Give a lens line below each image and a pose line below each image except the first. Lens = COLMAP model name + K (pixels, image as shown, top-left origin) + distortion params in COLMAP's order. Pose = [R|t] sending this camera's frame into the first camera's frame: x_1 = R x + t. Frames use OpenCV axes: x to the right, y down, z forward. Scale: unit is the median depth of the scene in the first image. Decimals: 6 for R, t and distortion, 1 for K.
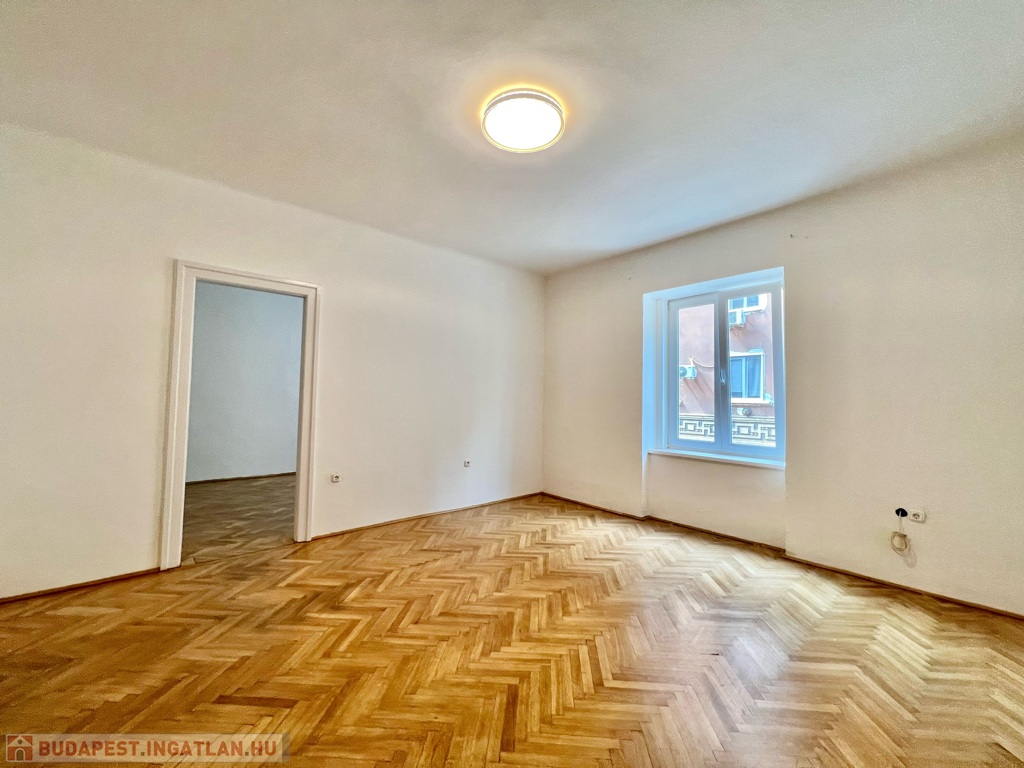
lens RADIAL K [[408.5, 0, 512.0], [0, 408.5, 384.0], [0, 0, 1]] dist [-0.002282, 0.000152]
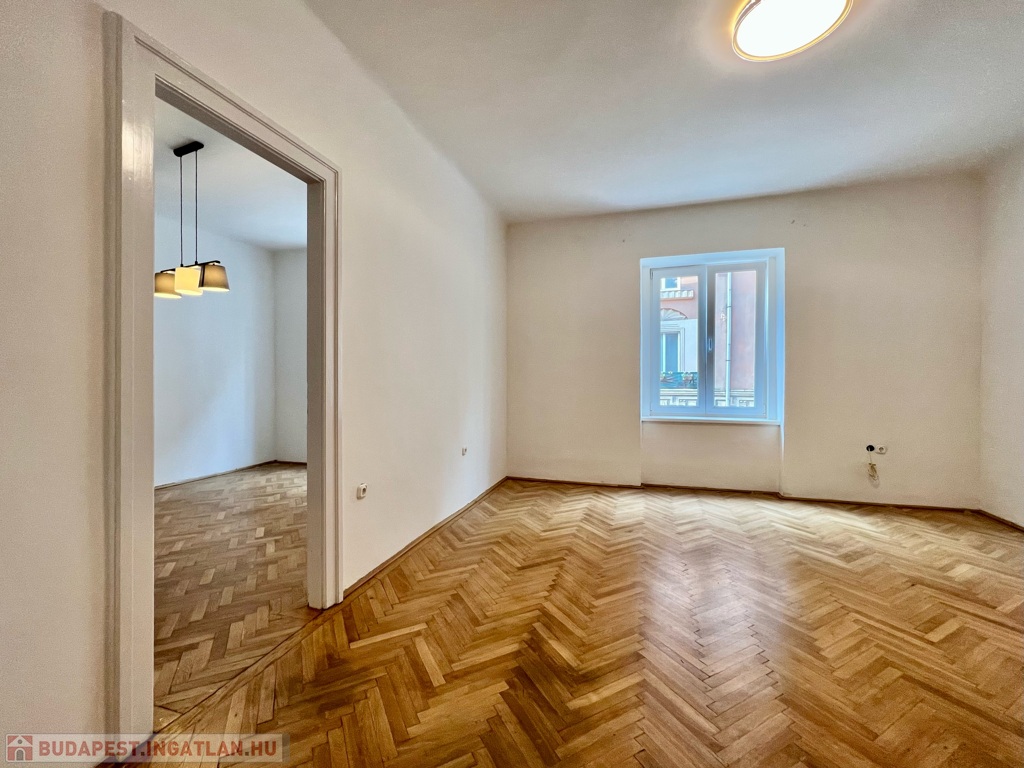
lens RADIAL K [[429.8, 0, 512.0], [0, 429.8, 384.0], [0, 0, 1]] dist [-0.001982, 0.000417]
pose [[0.852859, -0.023700, 0.521604, -0.701751], [-0.003465, 0.998690, 0.051043, 0.038213], [-0.522130, -0.045340, 0.851660, 0.403788]]
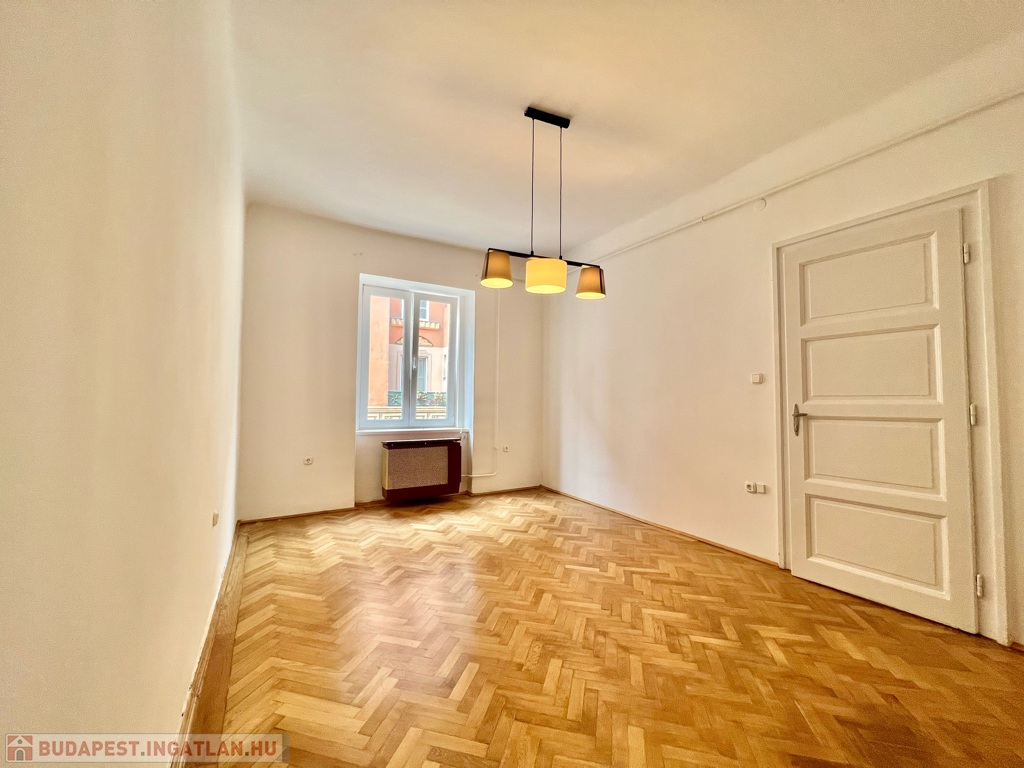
lens RADIAL K [[437.9, 0, 512.0], [0, 437.9, 384.0], [0, 0, 1]] dist [0.001083, 0.000155]
pose [[0.163745, 0.011780, 0.986432, -0.922398], [-0.039376, 0.999210, -0.005397, 0.045454], [-0.985716, -0.037958, 0.164080, 0.686203]]
